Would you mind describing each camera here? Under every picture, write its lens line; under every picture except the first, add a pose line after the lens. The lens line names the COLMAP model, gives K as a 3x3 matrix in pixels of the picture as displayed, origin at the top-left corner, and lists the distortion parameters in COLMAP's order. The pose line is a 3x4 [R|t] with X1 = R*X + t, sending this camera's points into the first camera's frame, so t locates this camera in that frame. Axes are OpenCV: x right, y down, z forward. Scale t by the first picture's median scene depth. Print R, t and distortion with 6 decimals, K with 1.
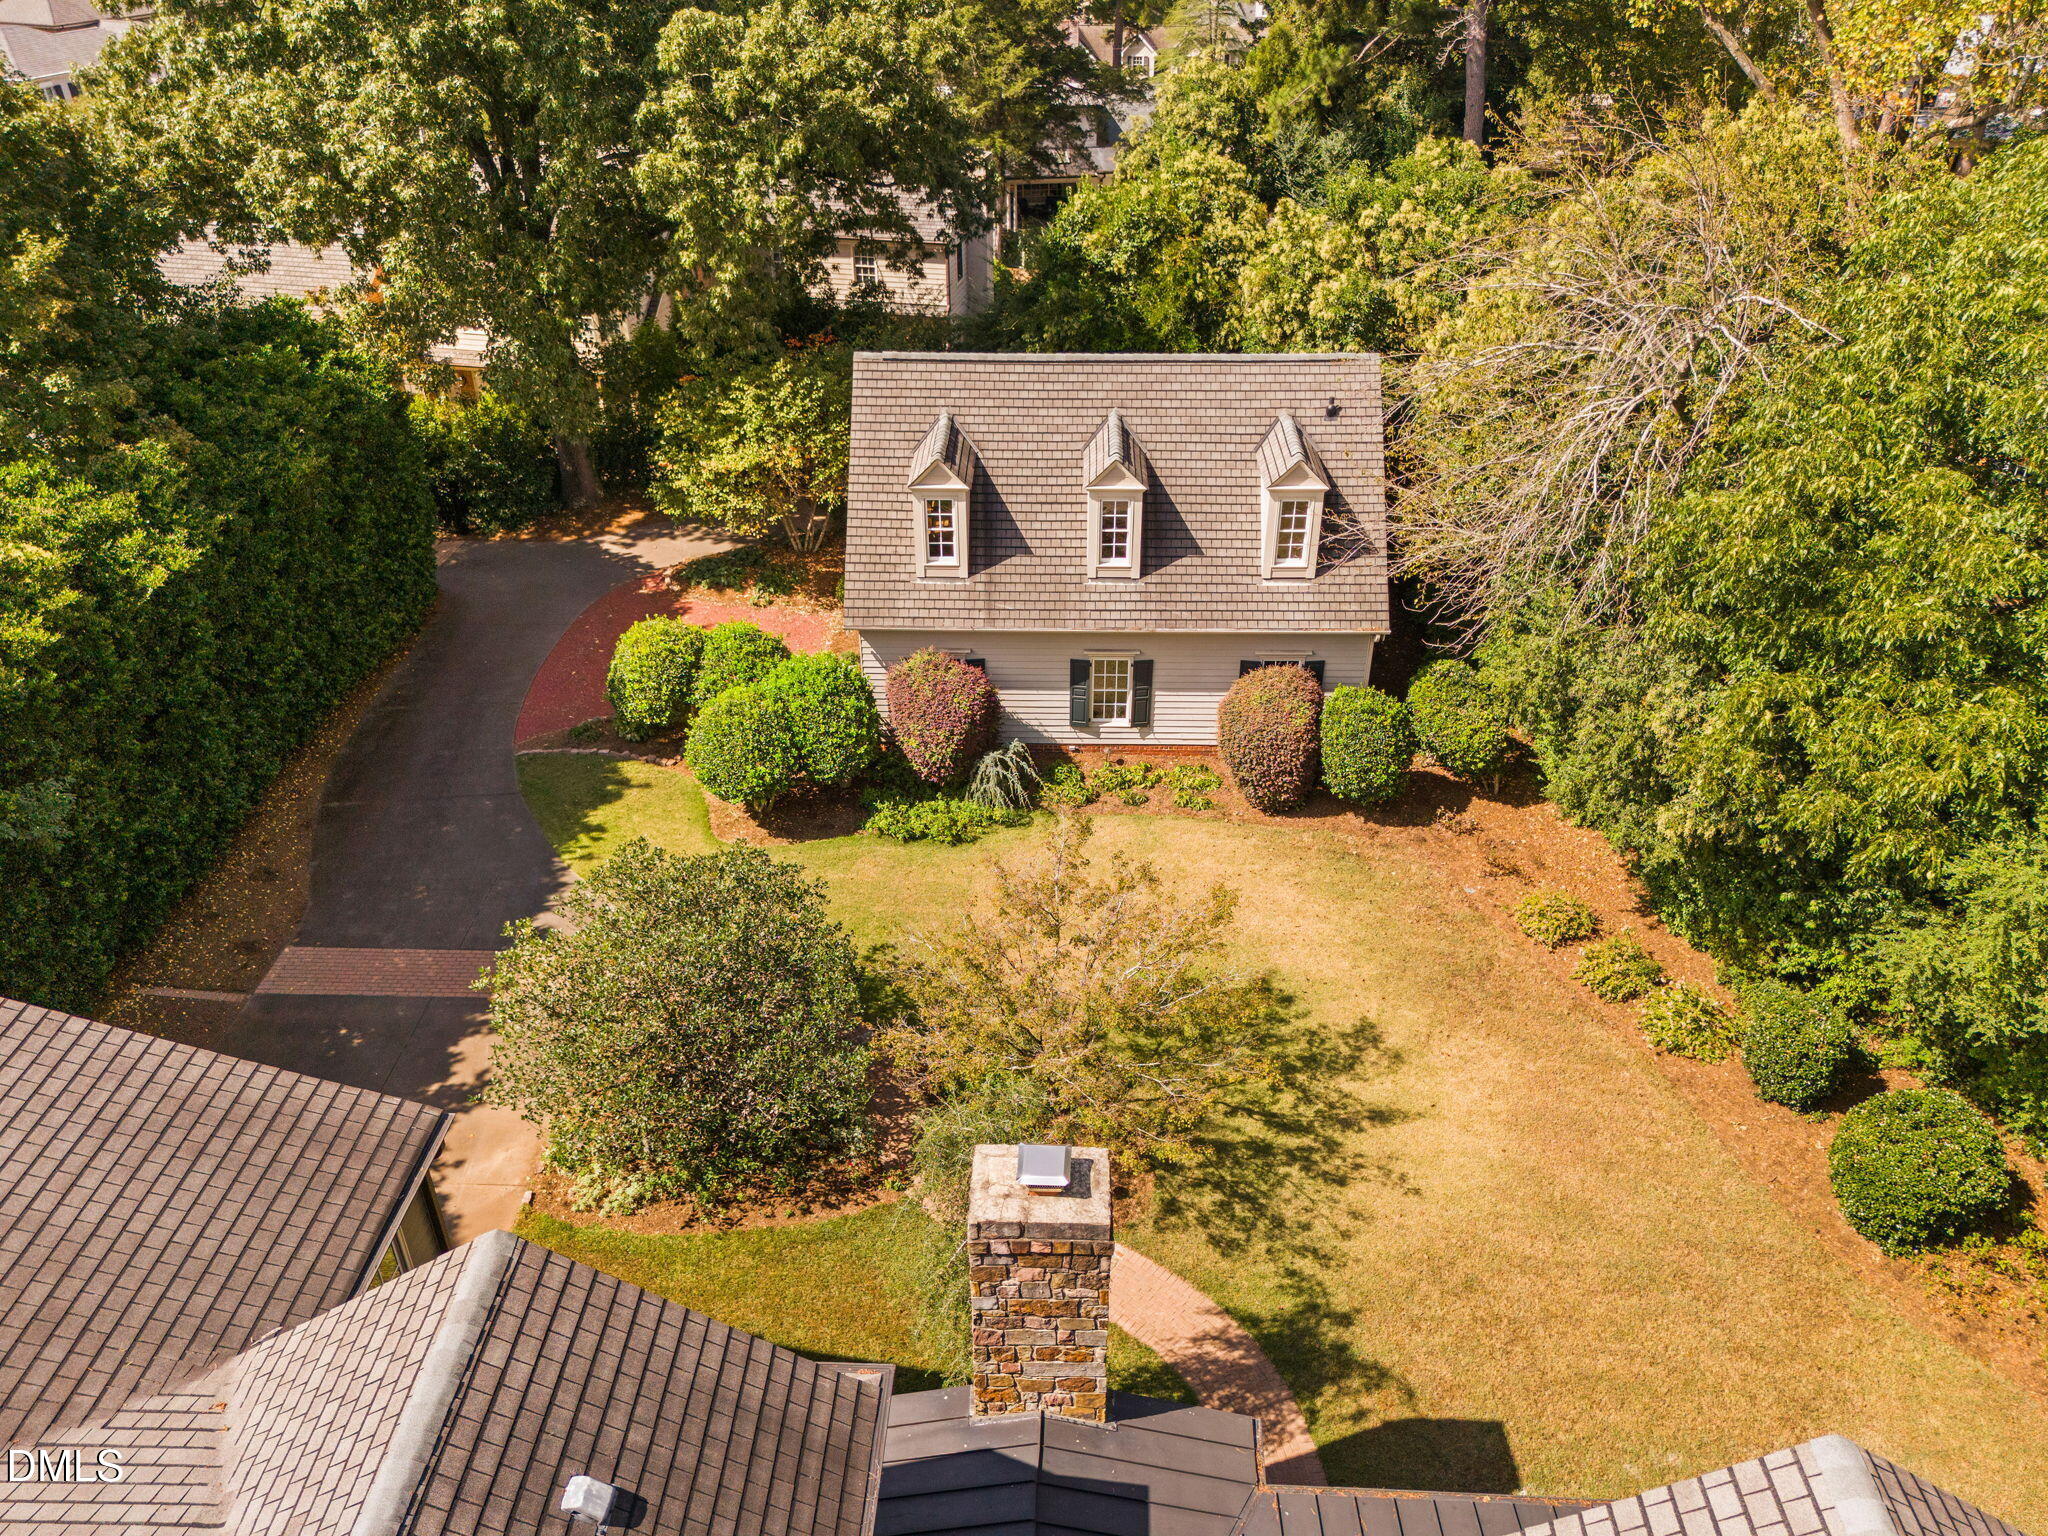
lens RADIAL K [[1498.5, 0, 1024.0], [0, 1498.5, 768.0], [0, 0, 1]] dist [0.051435, -0.047382]
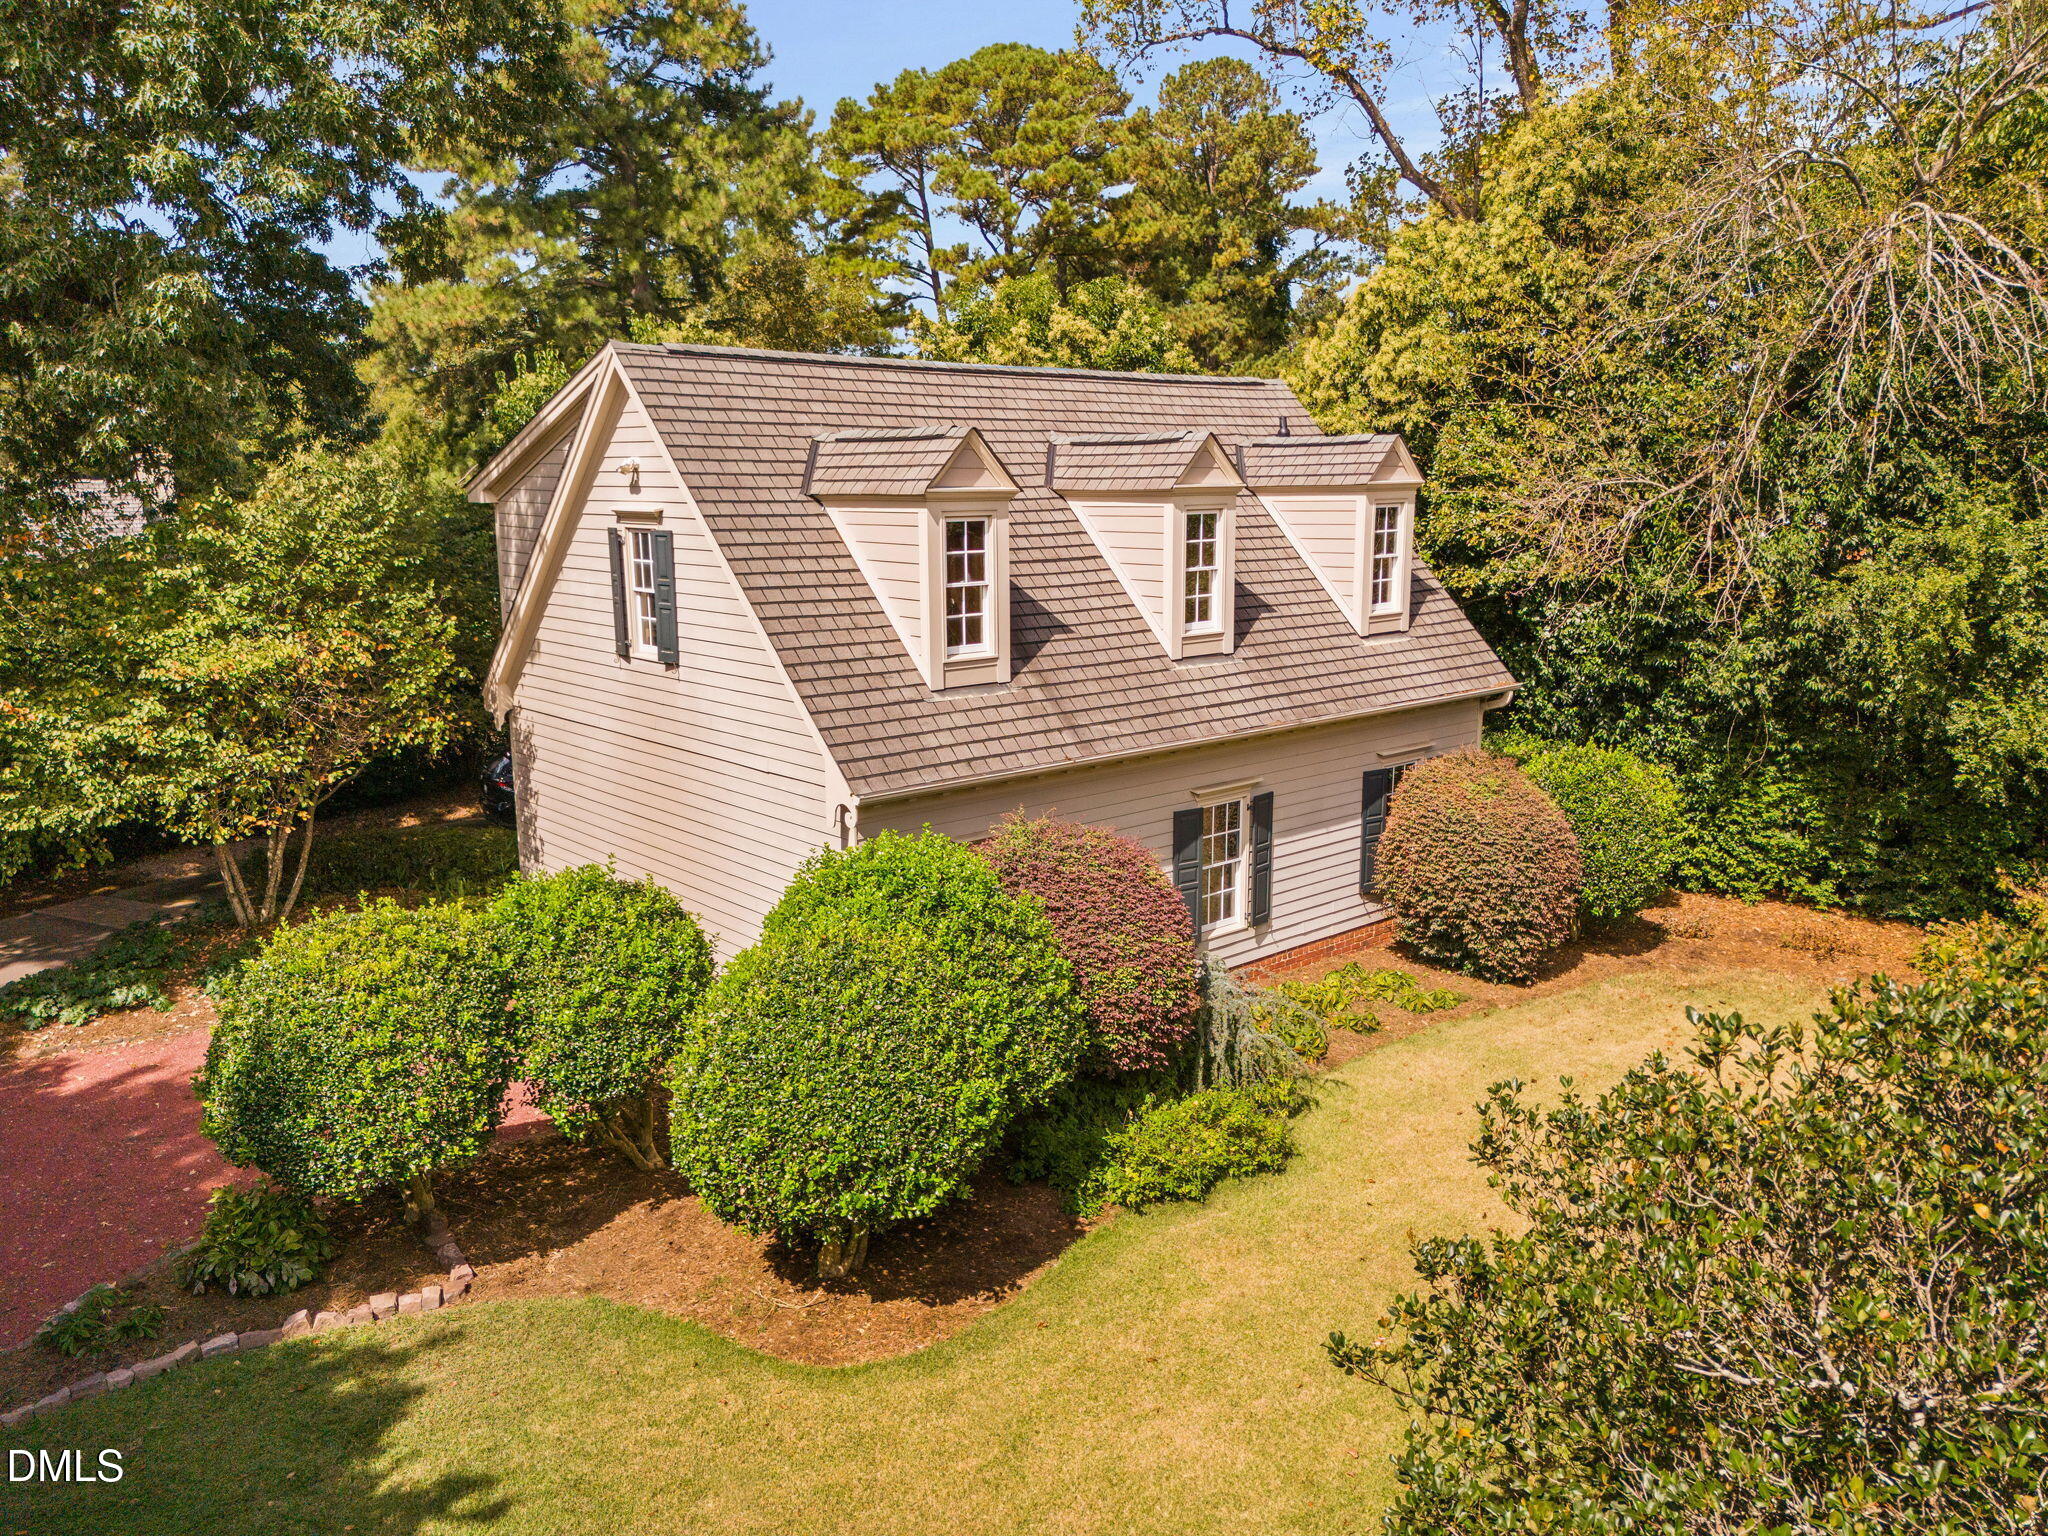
lens RADIAL K [[1498.5, 0, 1024.0], [0, 1498.5, 768.0], [0, 0, 1]] dist [0.051435, -0.047382]
pose [[0.743973, -0.137213, 0.653970, -0.366866], [0.368506, 0.900660, -0.230249, 0.018369], [-0.557411, 0.412291, 0.720631, 0.636430]]
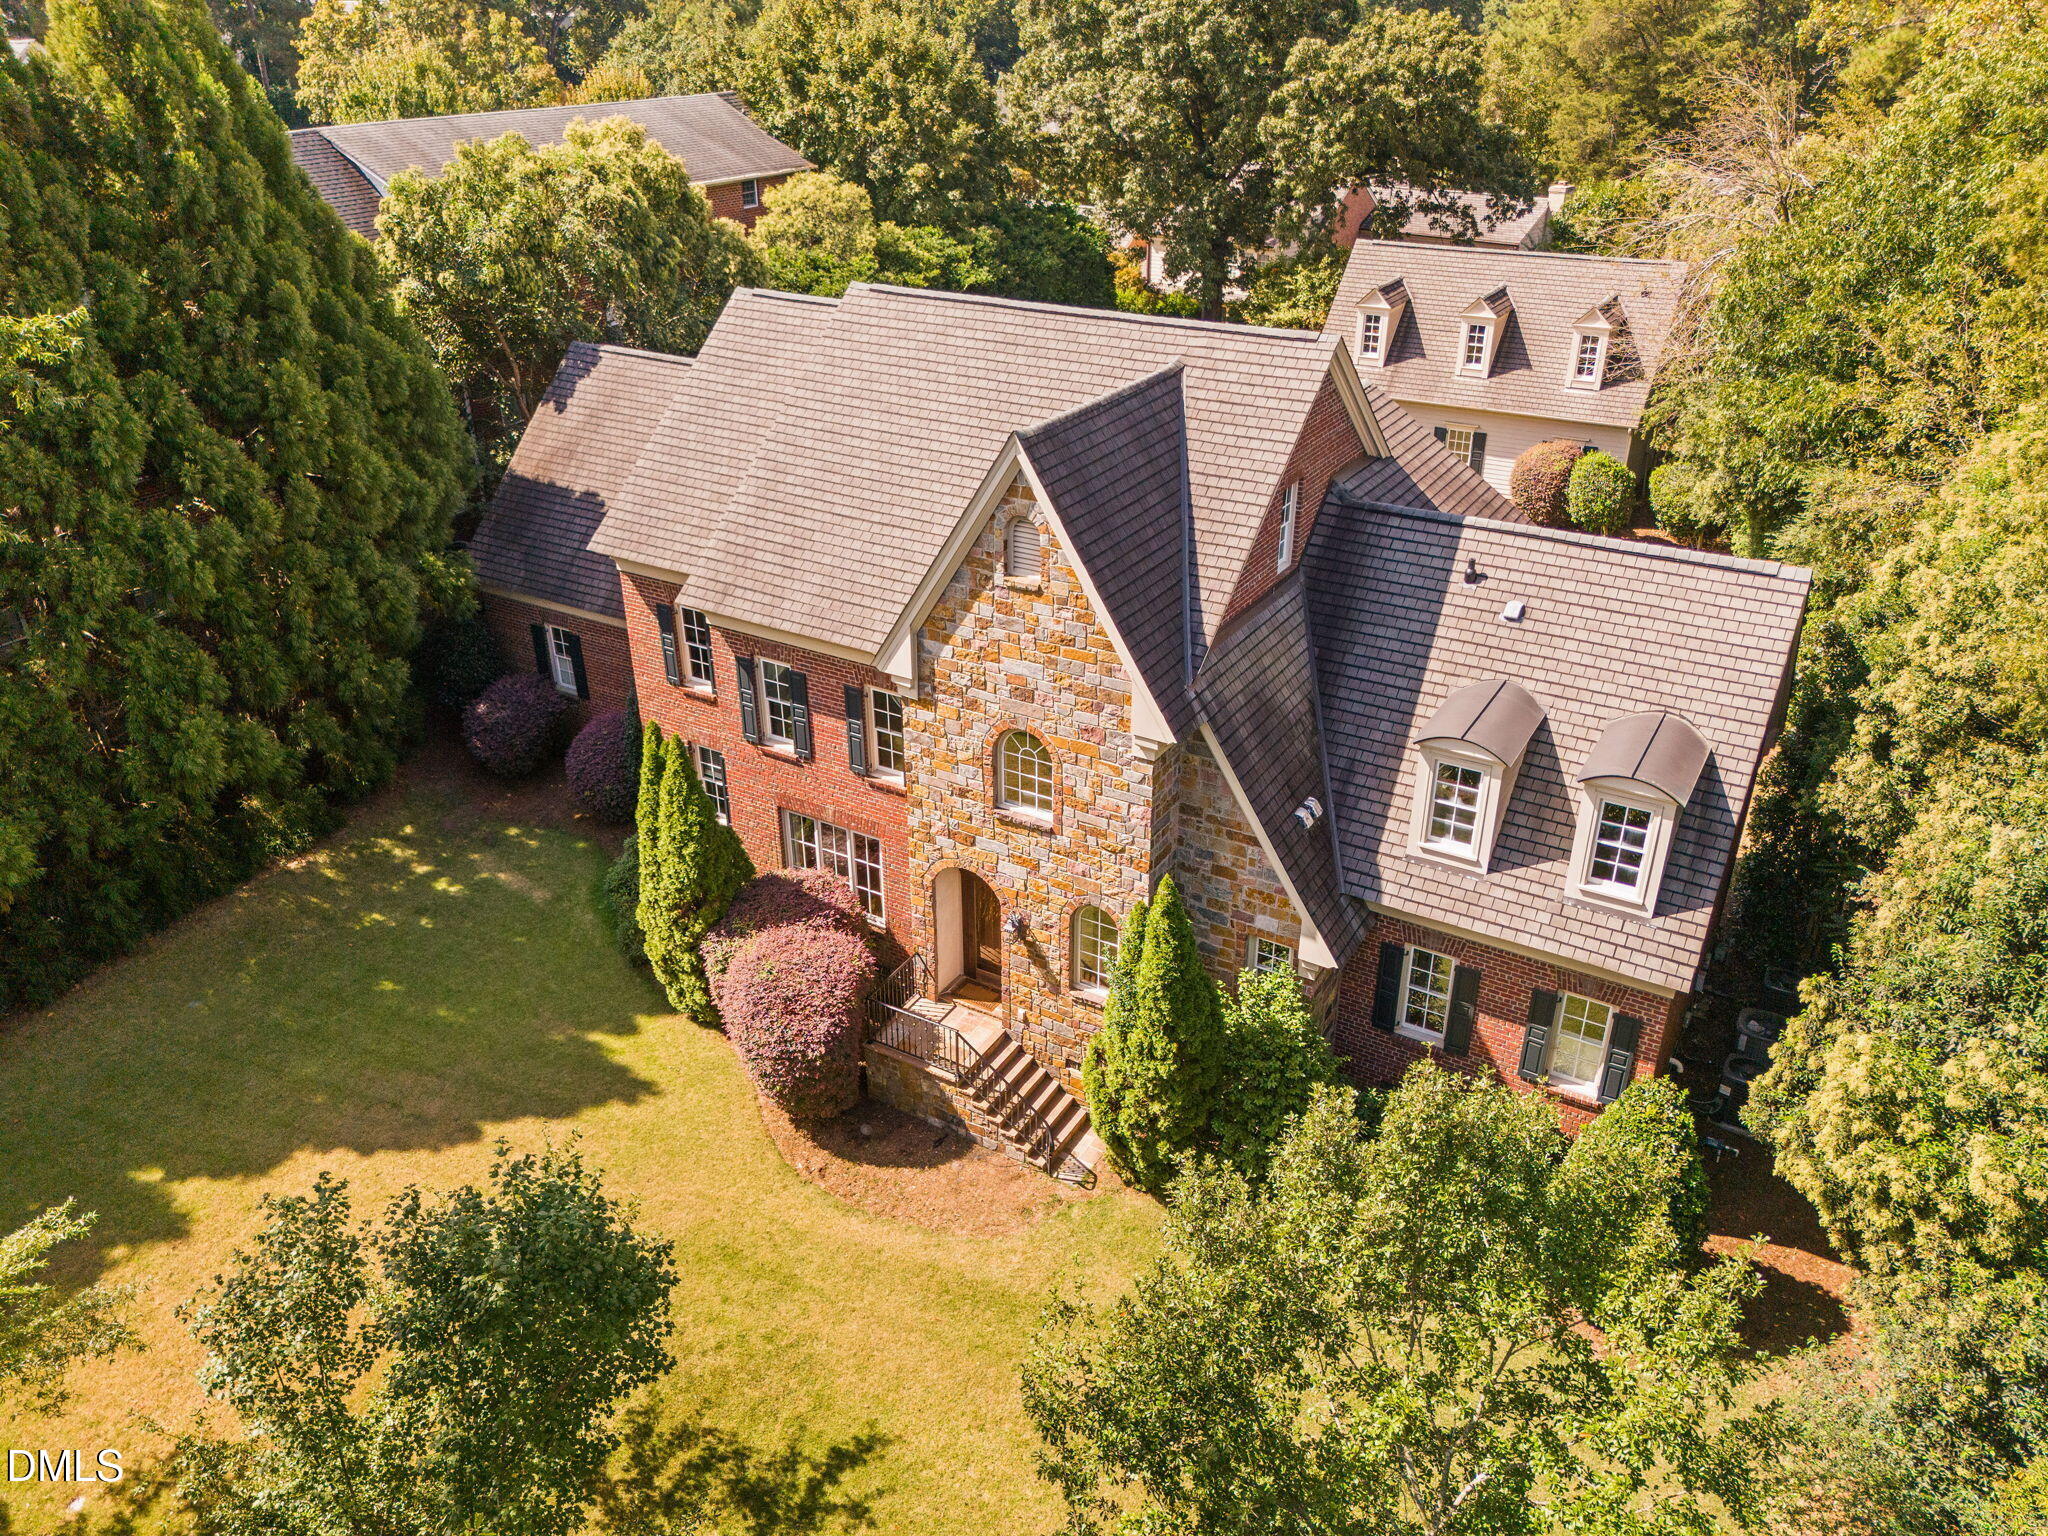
lens RADIAL K [[1498.5, 0, 1024.0], [0, 1498.5, 768.0], [0, 0, 1]] dist [0.051435, -0.047382]
pose [[0.873702, 0.223878, -0.431883, 0.431498], [-0.260144, 0.965222, -0.025925, 0.442940], [0.411059, 0.135003, 0.901557, -0.601335]]
